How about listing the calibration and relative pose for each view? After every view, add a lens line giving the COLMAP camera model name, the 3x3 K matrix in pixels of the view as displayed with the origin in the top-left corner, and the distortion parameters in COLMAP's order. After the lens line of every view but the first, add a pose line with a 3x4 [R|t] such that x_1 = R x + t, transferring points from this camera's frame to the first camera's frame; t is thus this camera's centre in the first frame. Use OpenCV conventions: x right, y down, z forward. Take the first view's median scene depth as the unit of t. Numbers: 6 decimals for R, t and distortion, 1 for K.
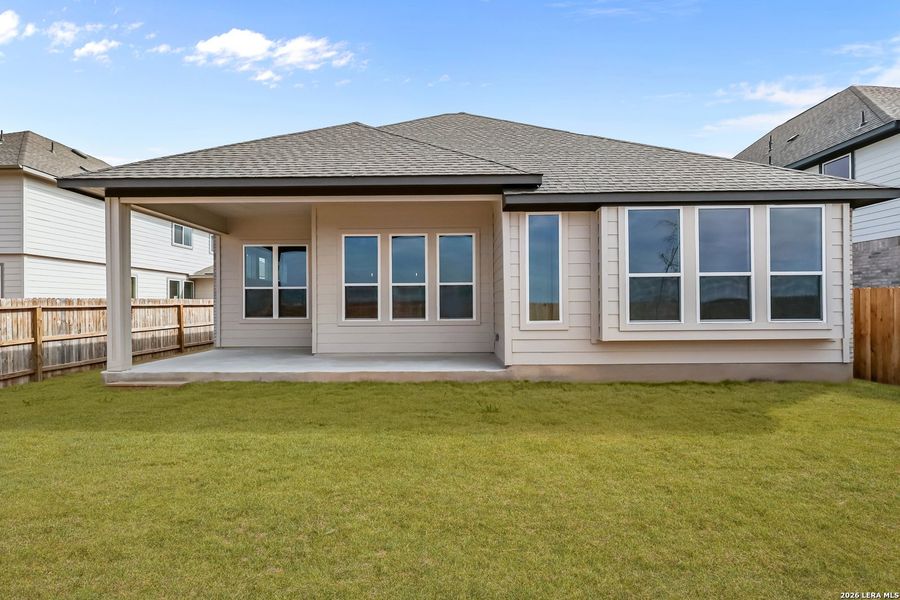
lens RADIAL K [[416.7, 0, 450.2], [0, 416.7, 301.8], [0, 0, 1]] dist [-0.000804, 0.000614]
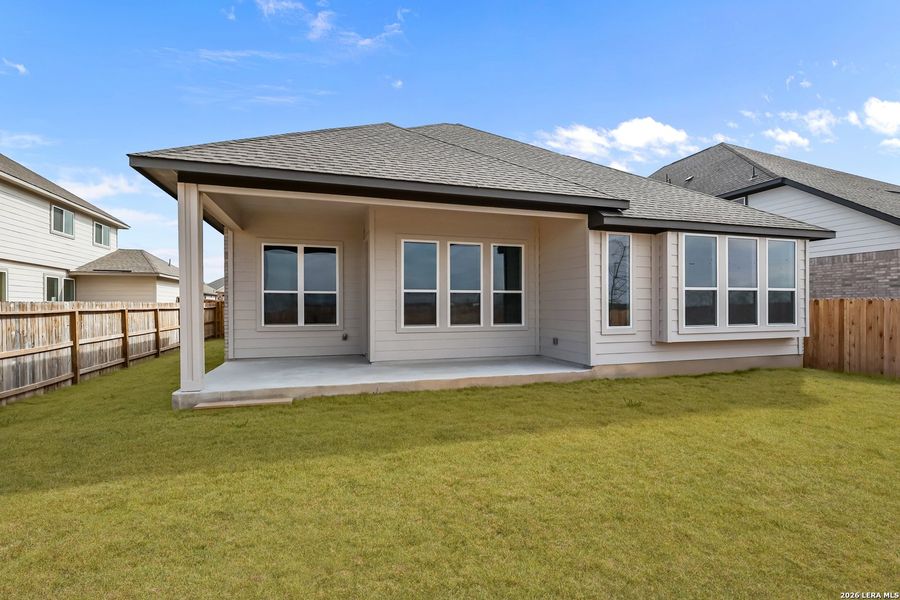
lens RADIAL K [[418.1, 0, 444.7], [0, 418.1, 302.4], [0, 0, 1]] dist [-0.001522, 0.000279]
pose [[0.951145, 0.007927, 0.308643, -0.467107], [-0.006282, 0.999960, -0.006324, -0.008026], [-0.308681, 0.004076, 0.951157, 0.035009]]
